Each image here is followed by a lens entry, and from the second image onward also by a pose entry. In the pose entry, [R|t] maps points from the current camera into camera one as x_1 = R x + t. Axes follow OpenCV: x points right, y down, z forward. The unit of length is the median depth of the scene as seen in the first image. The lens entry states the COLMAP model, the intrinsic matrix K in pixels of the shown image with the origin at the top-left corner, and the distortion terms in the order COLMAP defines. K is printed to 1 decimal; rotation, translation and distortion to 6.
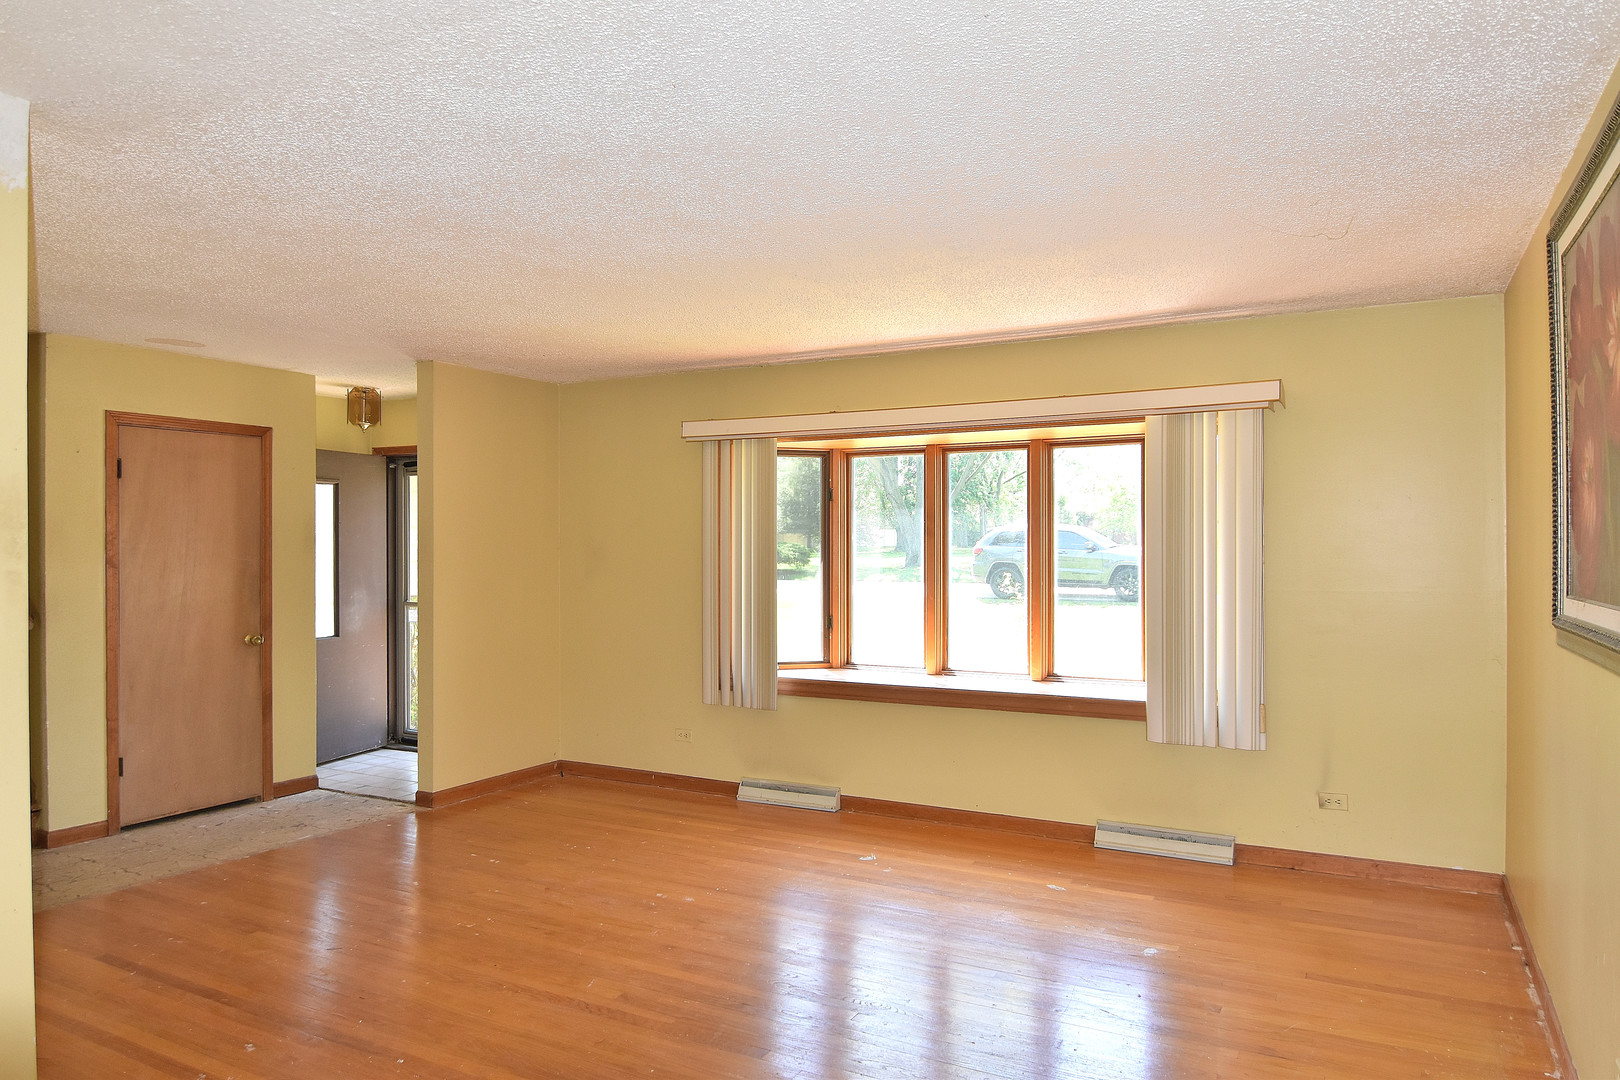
lens RADIAL K [[1063.7, 0, 802.3], [0, 1063.7, 546.8], [0, 0, 1]] dist [0.003899, 0.001008]
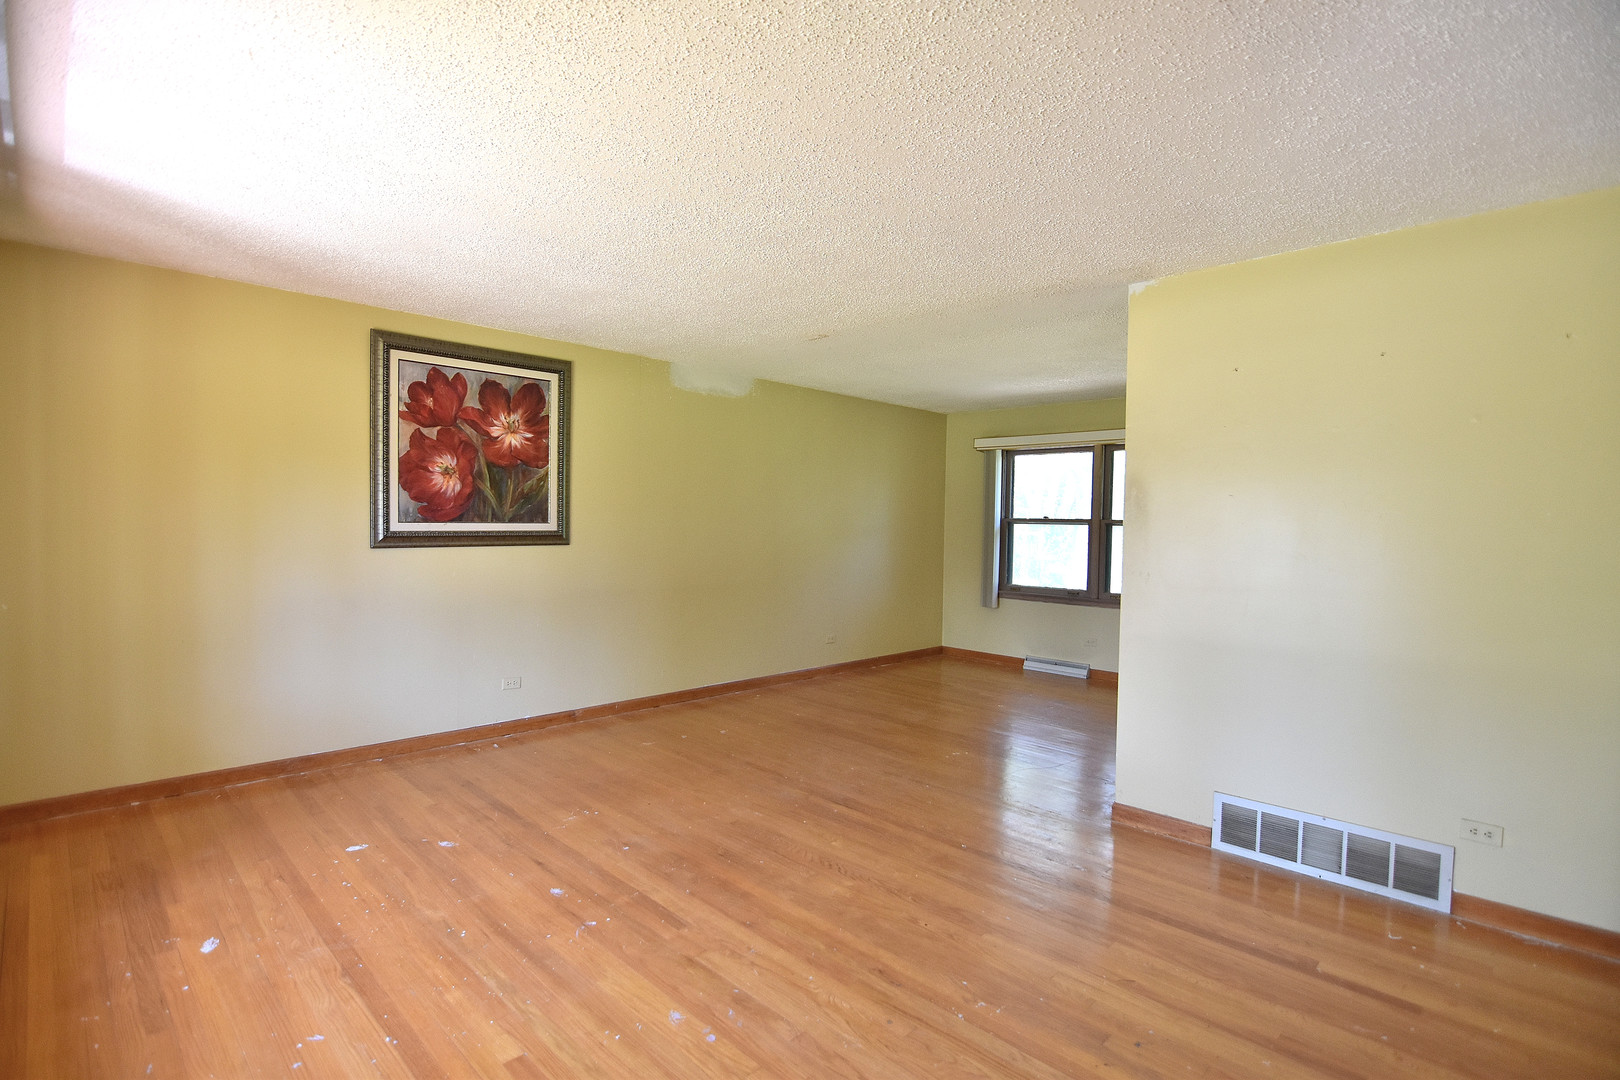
lens RADIAL K [[781.1, 0, 807.5], [0, 781.1, 545.4], [0, 0, 1]] dist [-0.008150, -0.008354]
pose [[-0.960447, -0.025960, 0.277250, -0.256223], [-0.016995, 0.999254, 0.034690, 0.013571], [-0.277943, 0.028606, -0.960171, 1.178201]]
